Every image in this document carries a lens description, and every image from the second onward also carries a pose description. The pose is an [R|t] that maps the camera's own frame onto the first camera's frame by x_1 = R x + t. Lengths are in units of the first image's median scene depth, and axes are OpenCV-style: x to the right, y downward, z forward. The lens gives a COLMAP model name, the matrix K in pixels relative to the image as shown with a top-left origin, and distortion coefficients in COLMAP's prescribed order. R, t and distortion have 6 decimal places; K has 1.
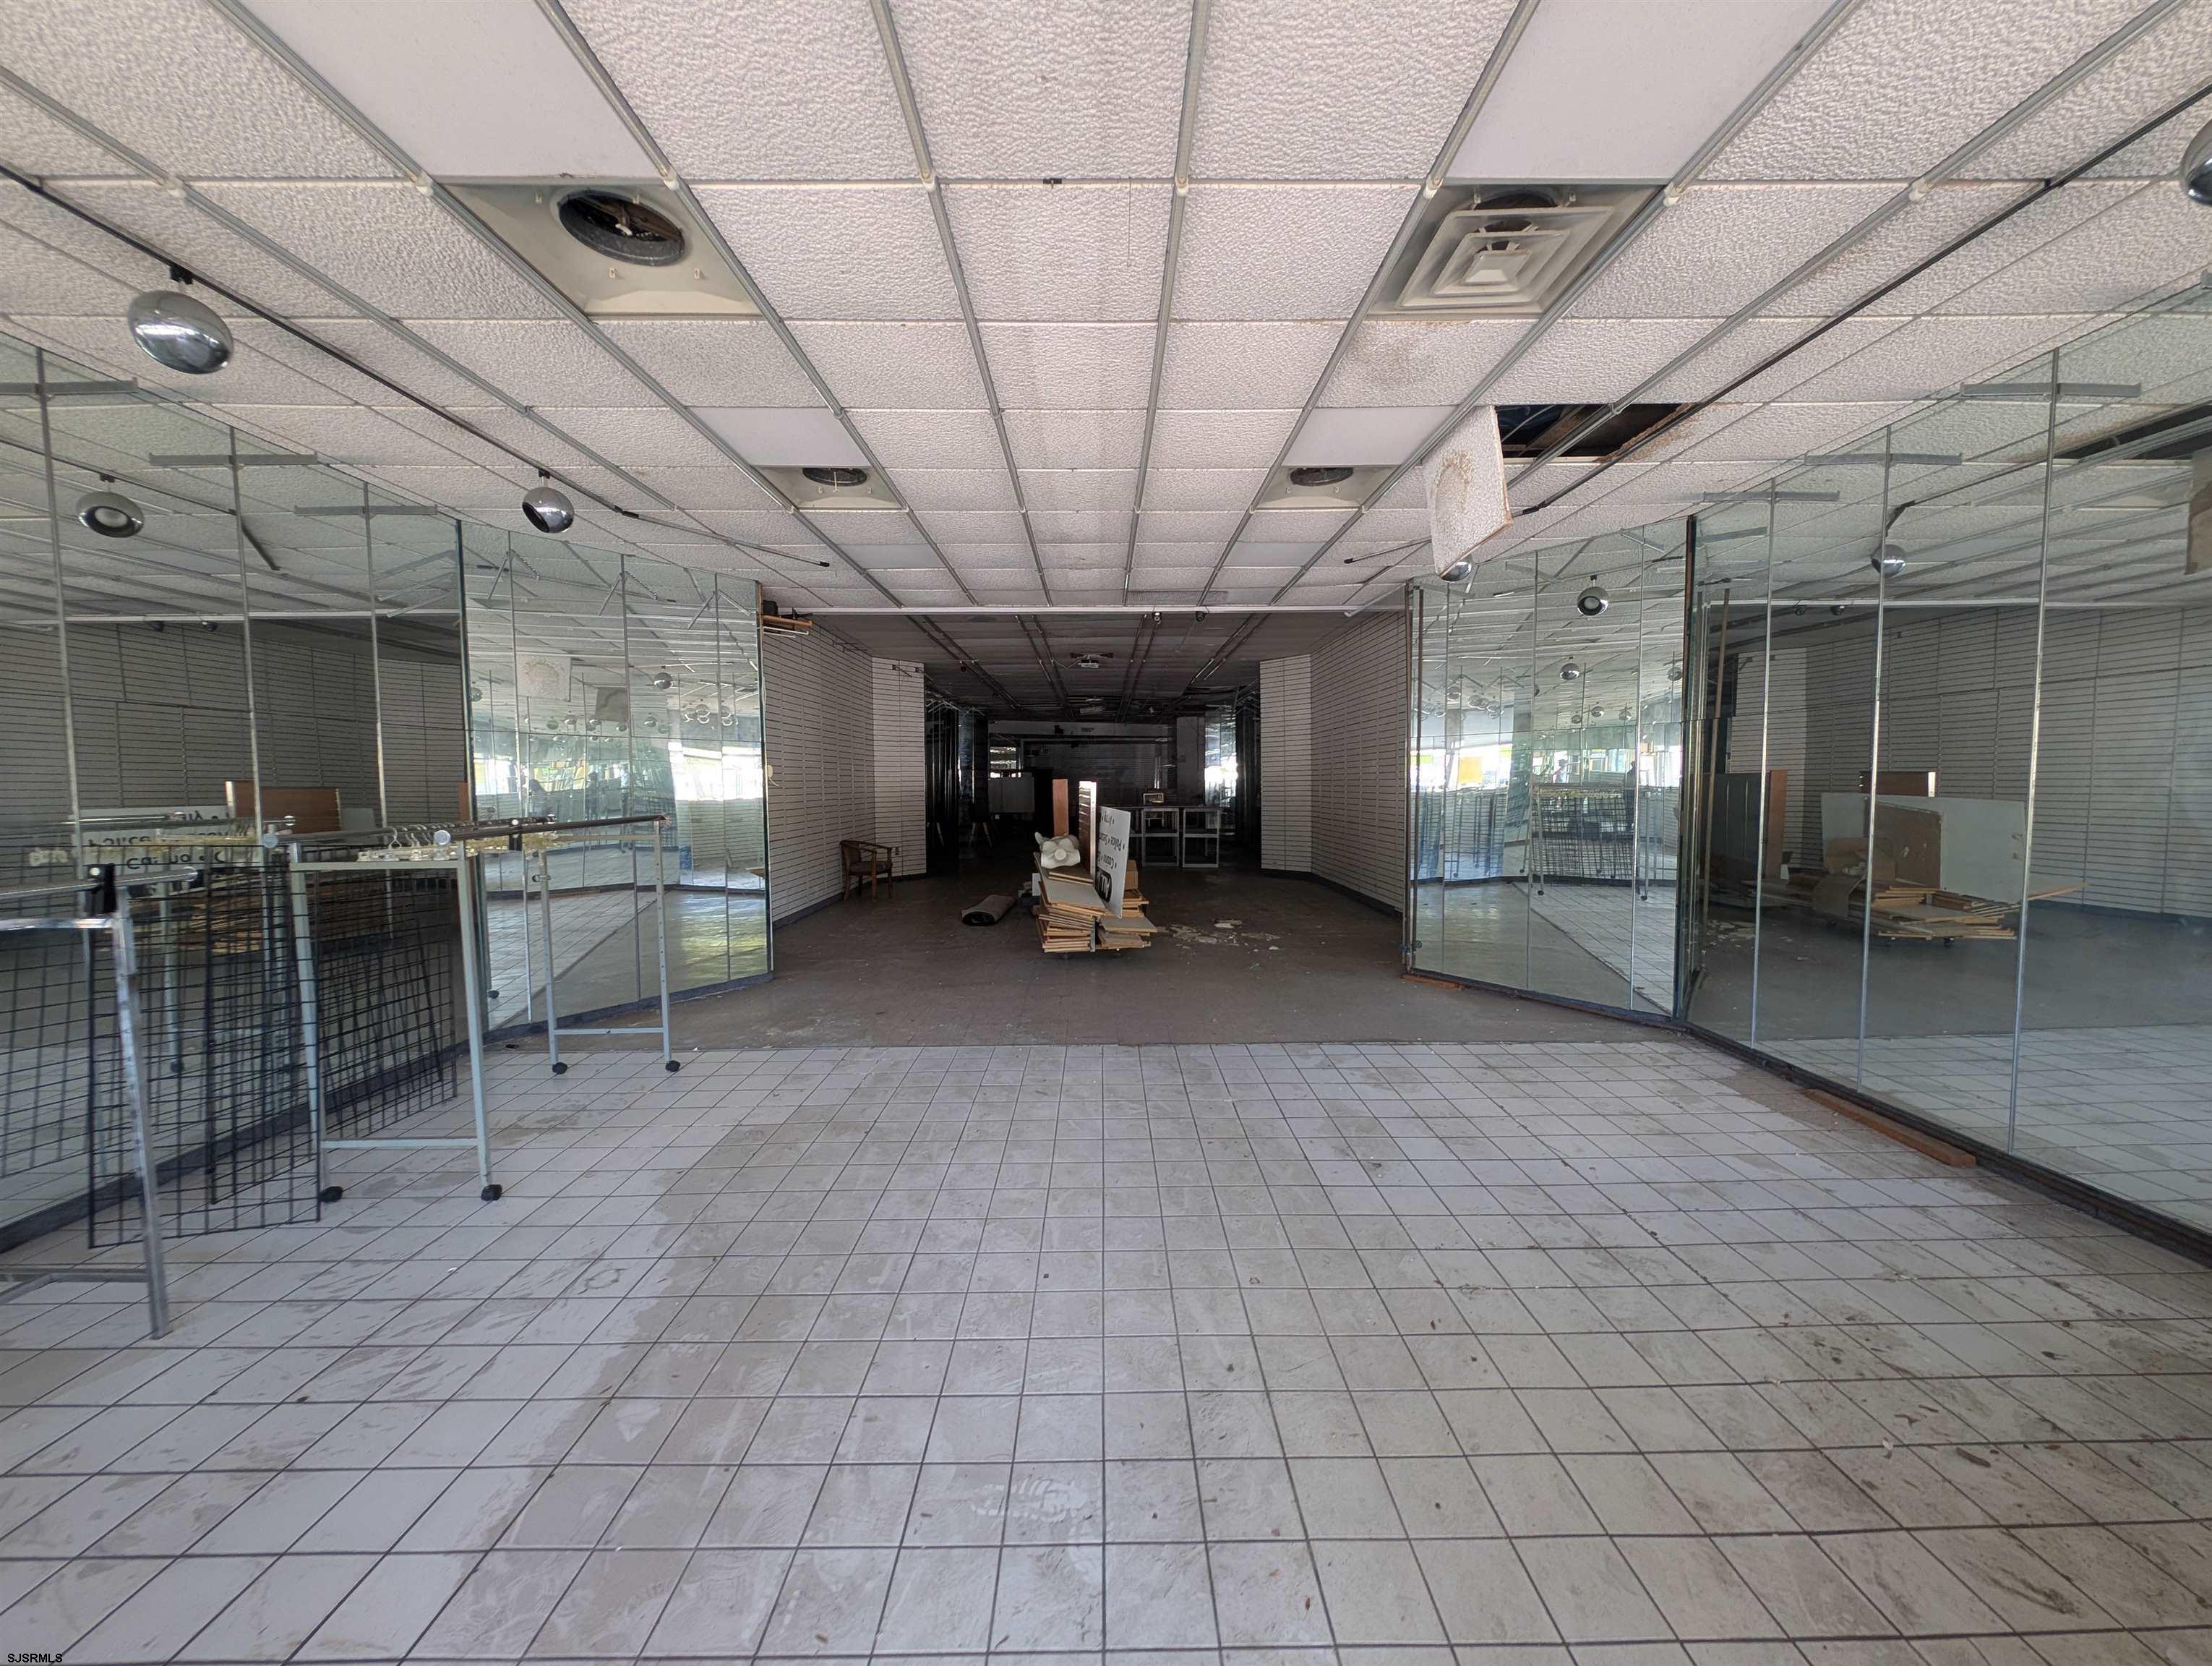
lens RADIAL K [[833.3, 0, 1106.8], [0, 833.3, 832.9], [0, 0, 1]] dist [0.007388, -0.003278]
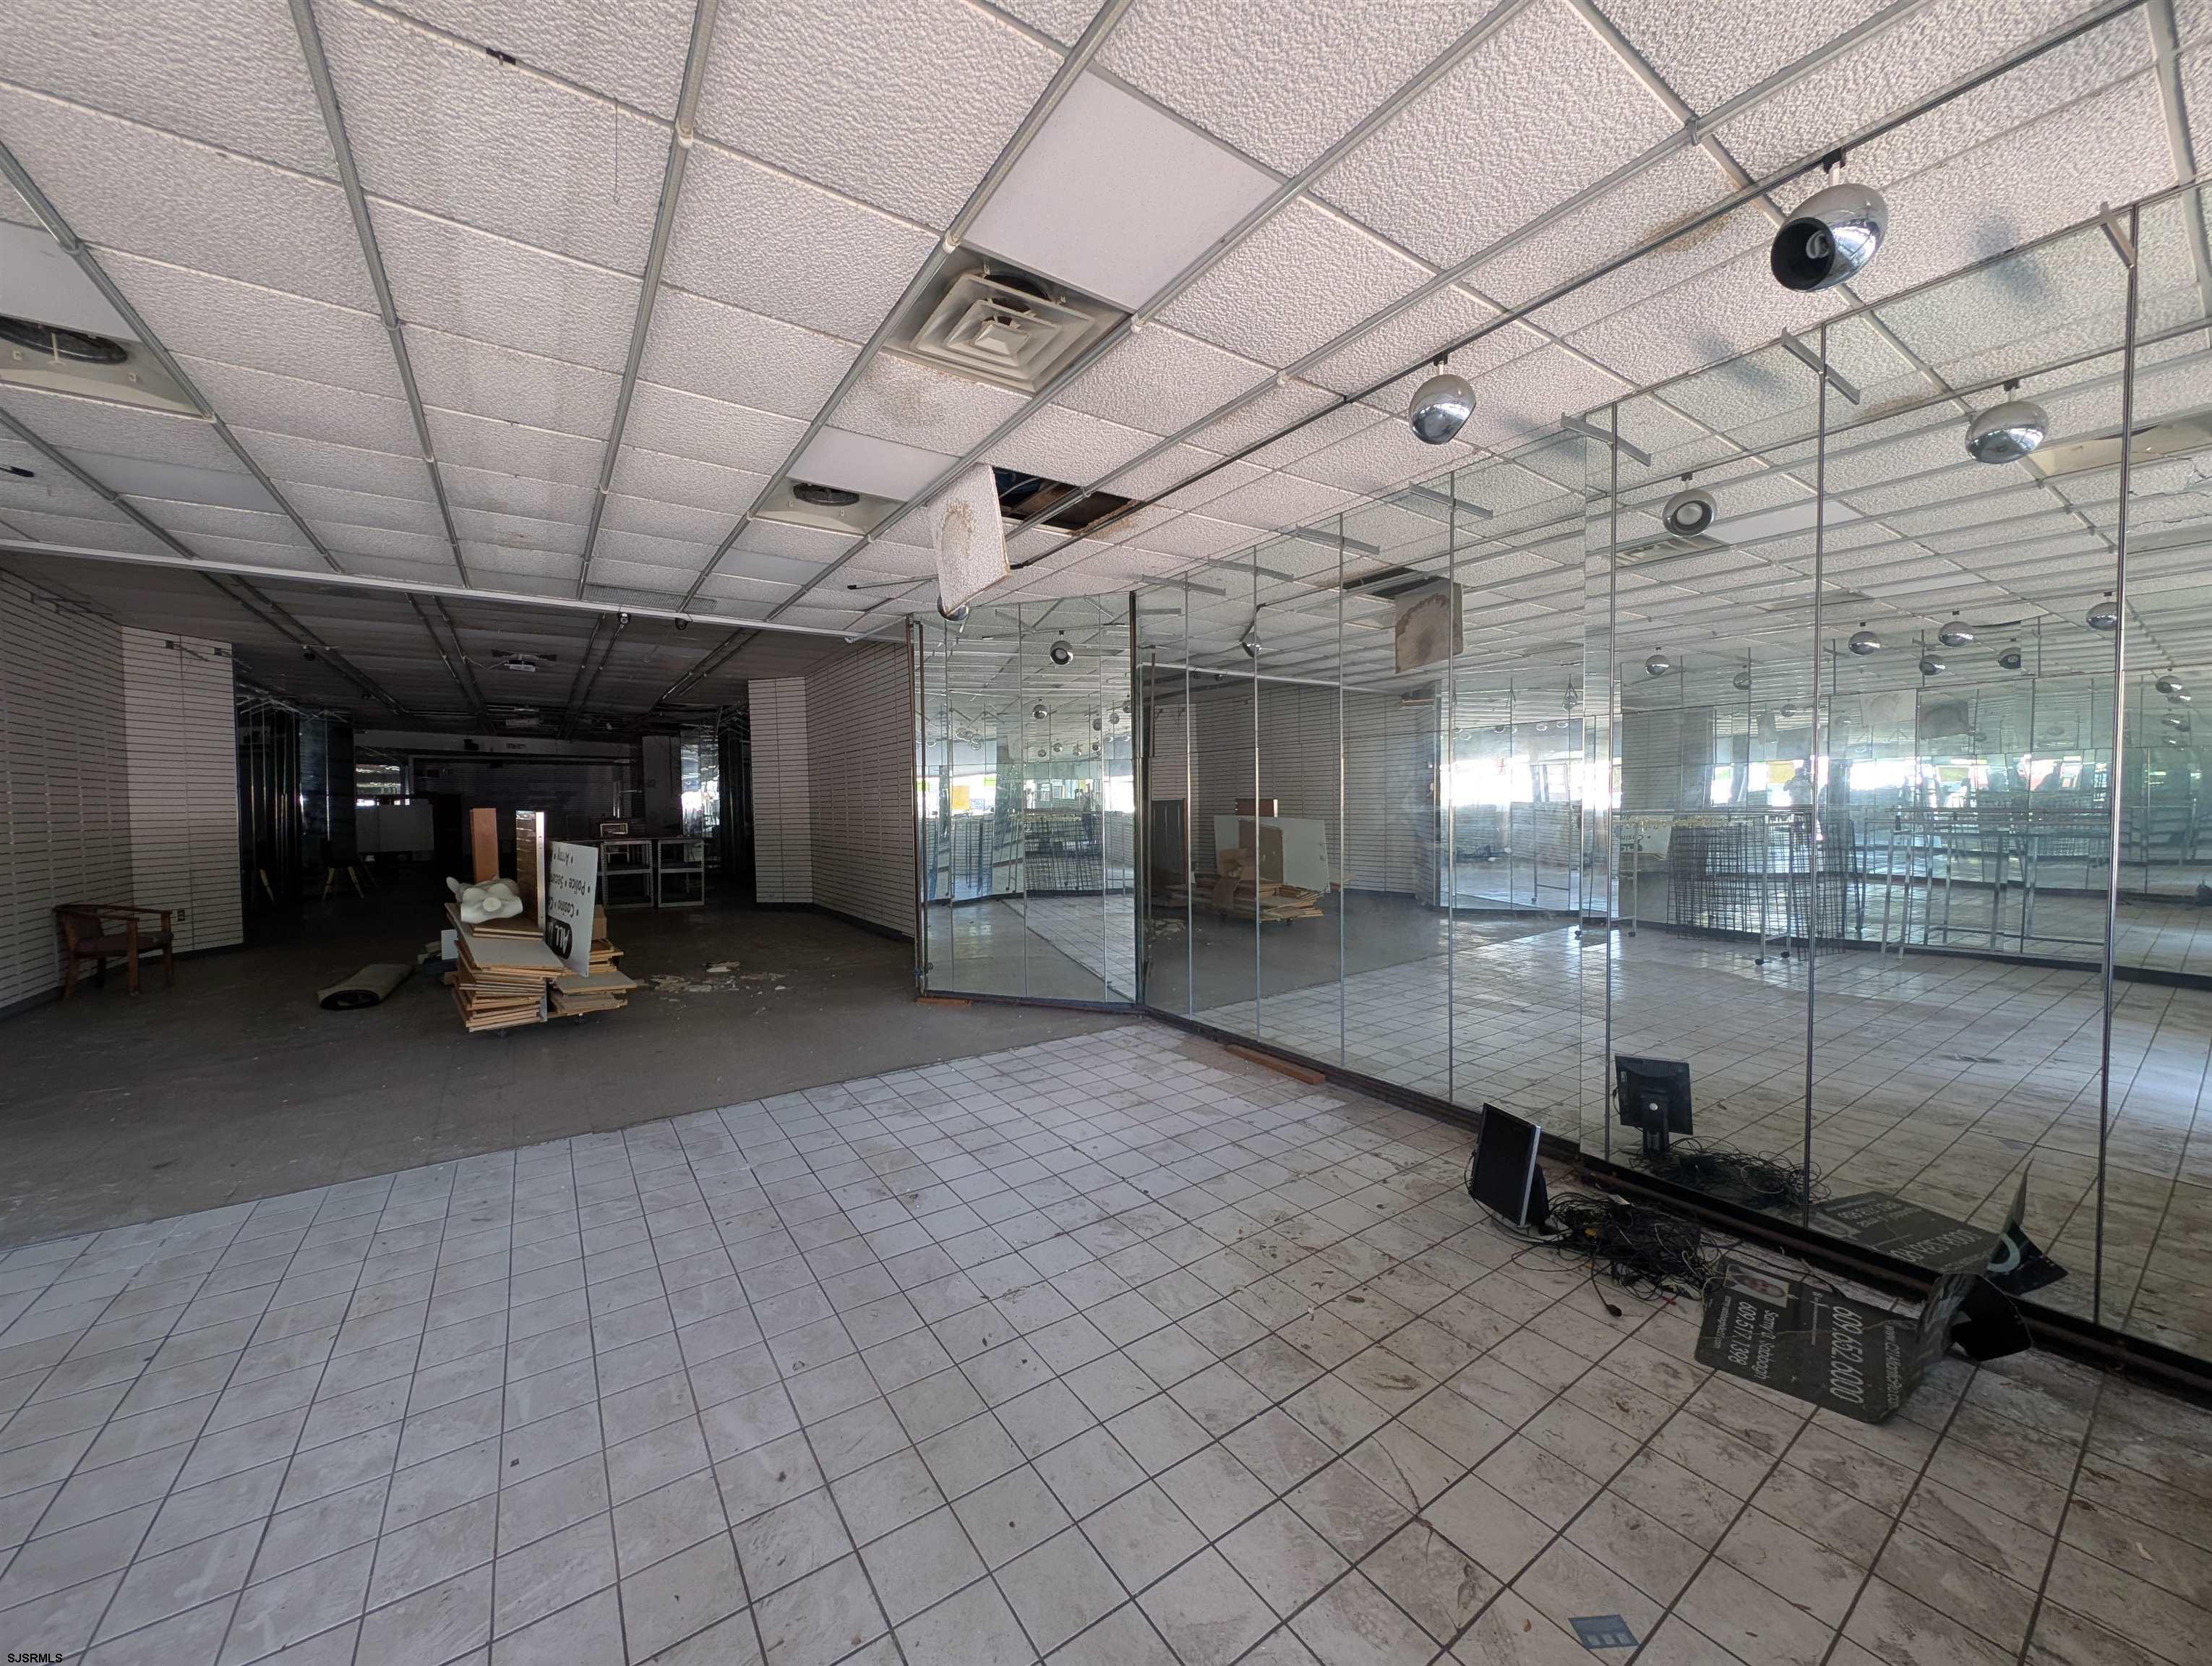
lens RADIAL K [[833.3, 0, 1112.7], [0, 833.3, 830.9], [0, 0, 1]] dist [0.007388, -0.003278]
pose [[0.825623, -0.021484, 0.563813, -0.021737], [0.040487, 0.998955, -0.021223, -0.003568], [-0.562768, 0.040349, 0.825630, 0.023057]]
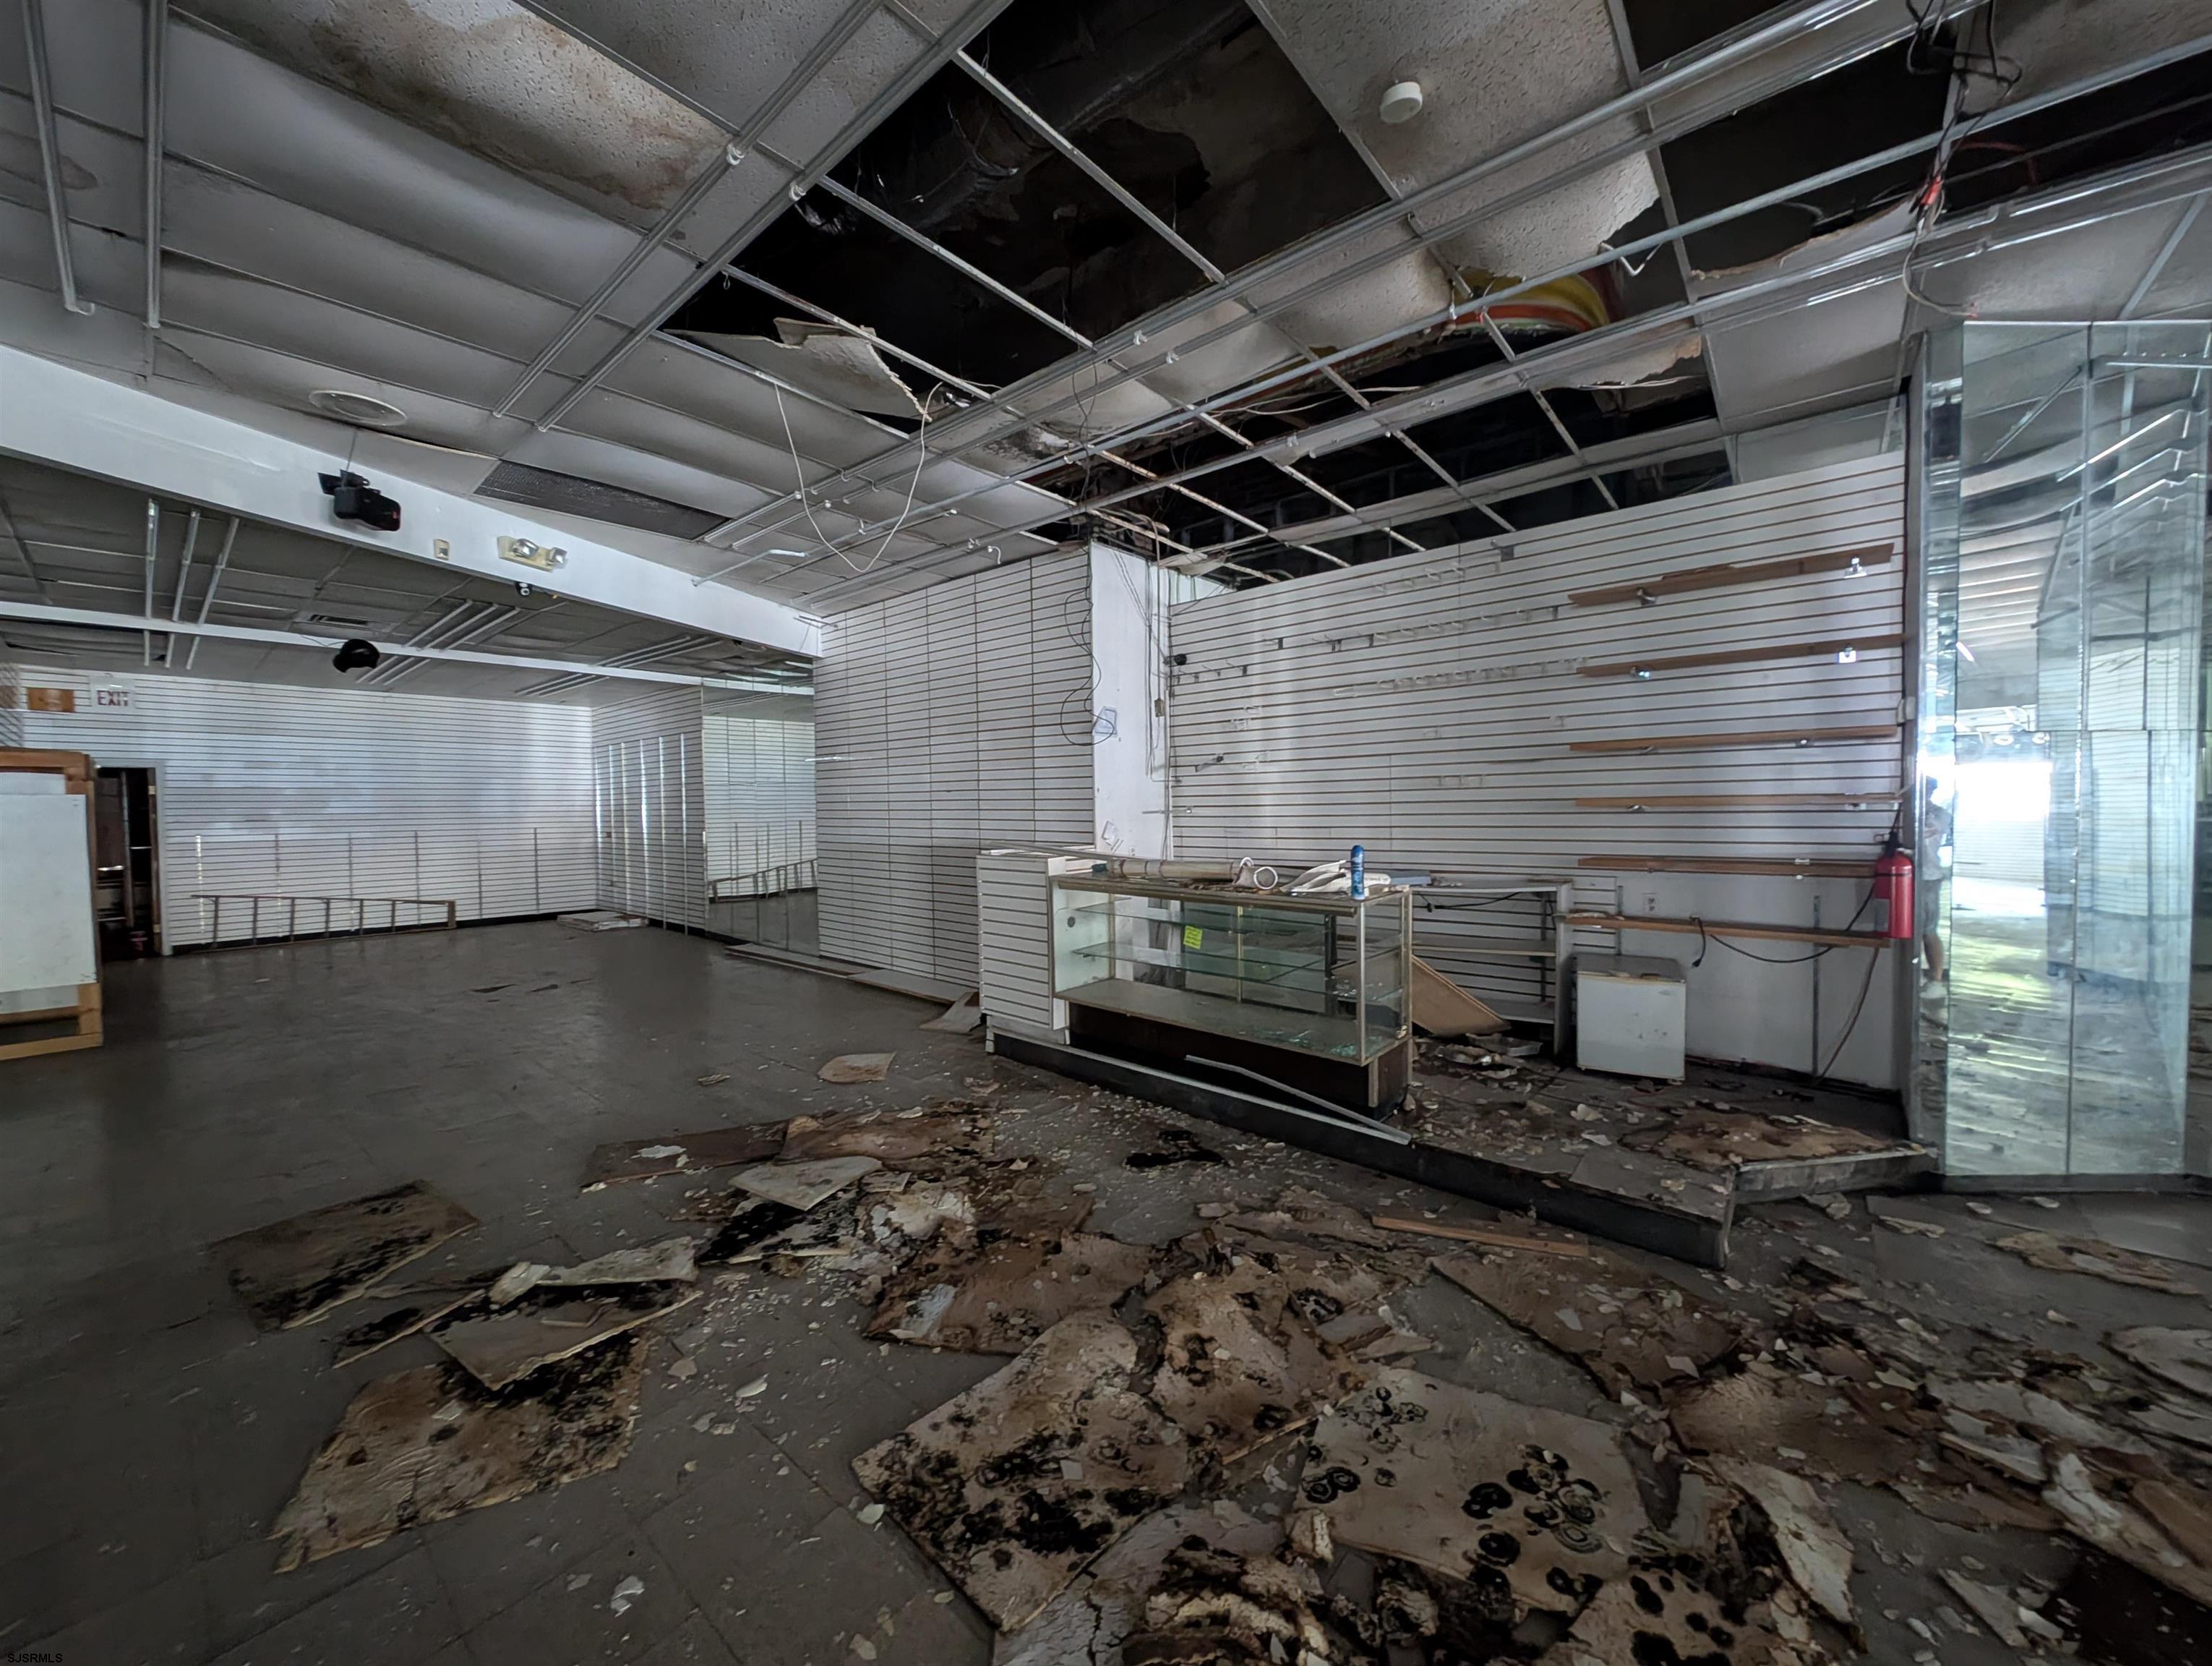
lens RADIAL K [[833.3, 0, 1106.0], [0, 833.3, 837.8], [0, 0, 1]] dist [0.007388, -0.003278]
pose [[0.660896, -0.028536, 0.749935, -0.476257], [0.048299, 0.998823, -0.004558, -0.278923], [-0.748922, 0.039234, 0.661496, 4.339928]]
